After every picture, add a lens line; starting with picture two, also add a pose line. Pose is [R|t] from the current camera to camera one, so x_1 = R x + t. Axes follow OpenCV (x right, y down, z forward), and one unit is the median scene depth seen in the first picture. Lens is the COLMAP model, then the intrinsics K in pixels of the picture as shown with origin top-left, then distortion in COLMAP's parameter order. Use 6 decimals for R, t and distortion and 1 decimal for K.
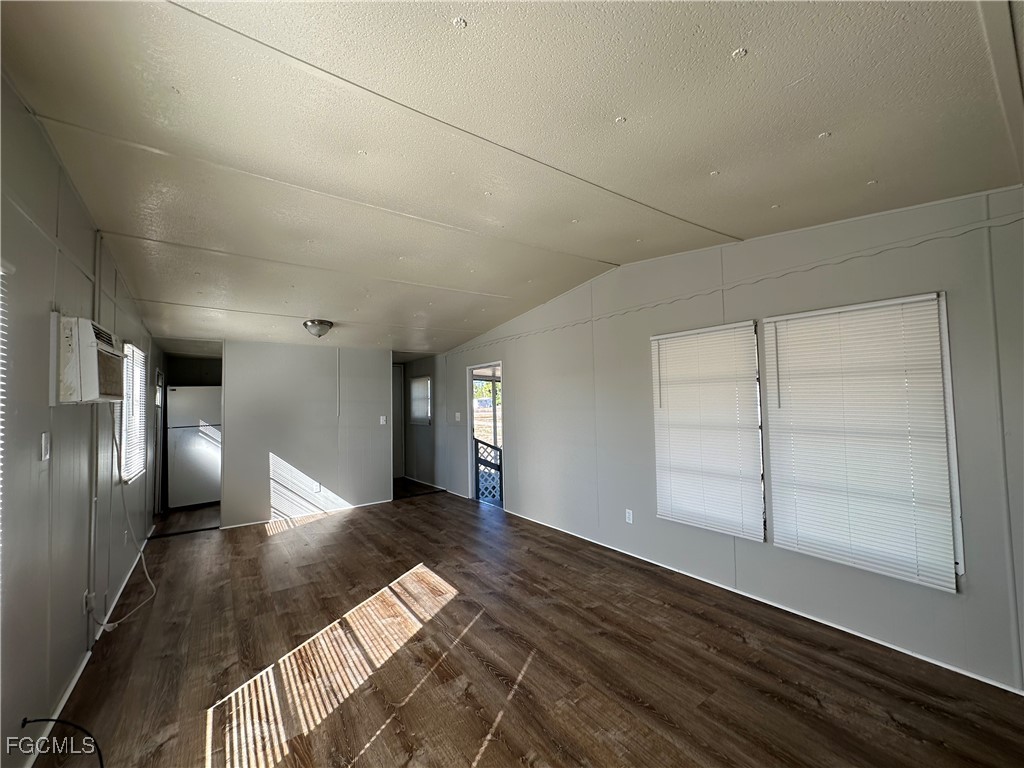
lens RADIAL K [[406.1, 0, 512.2], [0, 406.1, 385.2], [0, 0, 1]] dist [-0.007443, 0.000463]
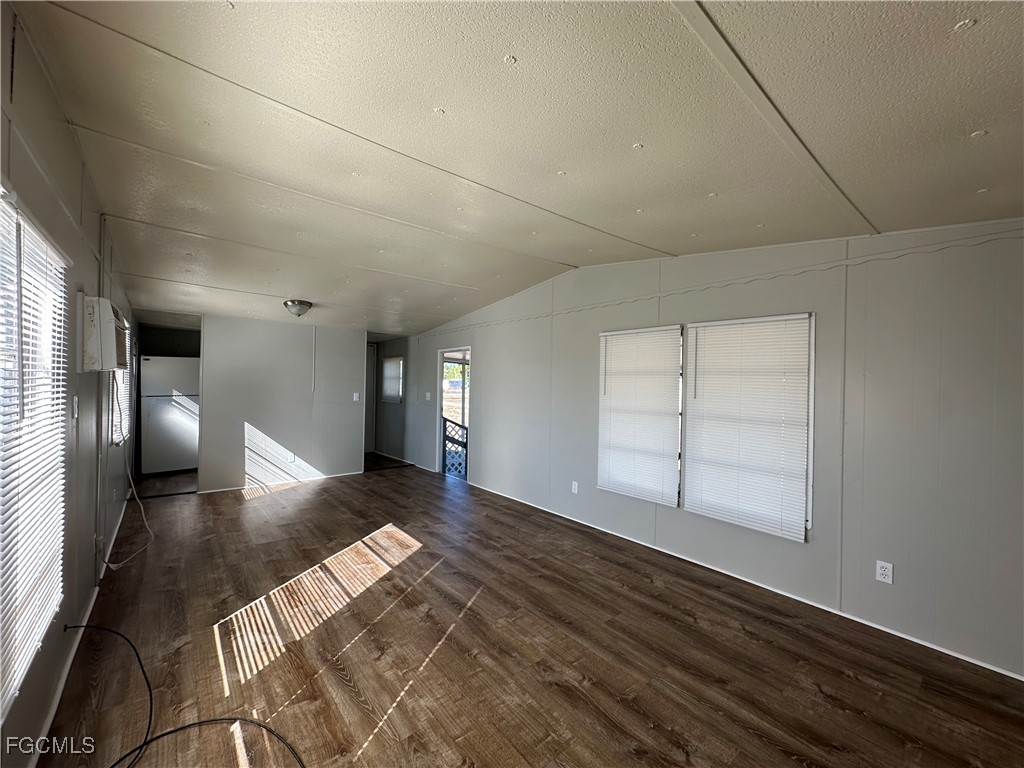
lens RADIAL K [[406.1, 0, 512.5], [0, 406.1, 384.5], [0, 0, 1]] dist [-0.007443, 0.000463]
pose [[0.996680, 0.039818, 0.071024, 0.024660], [-0.042669, 0.998324, 0.039094, -0.010083], [-0.069348, -0.041995, 0.996708, -0.181672]]
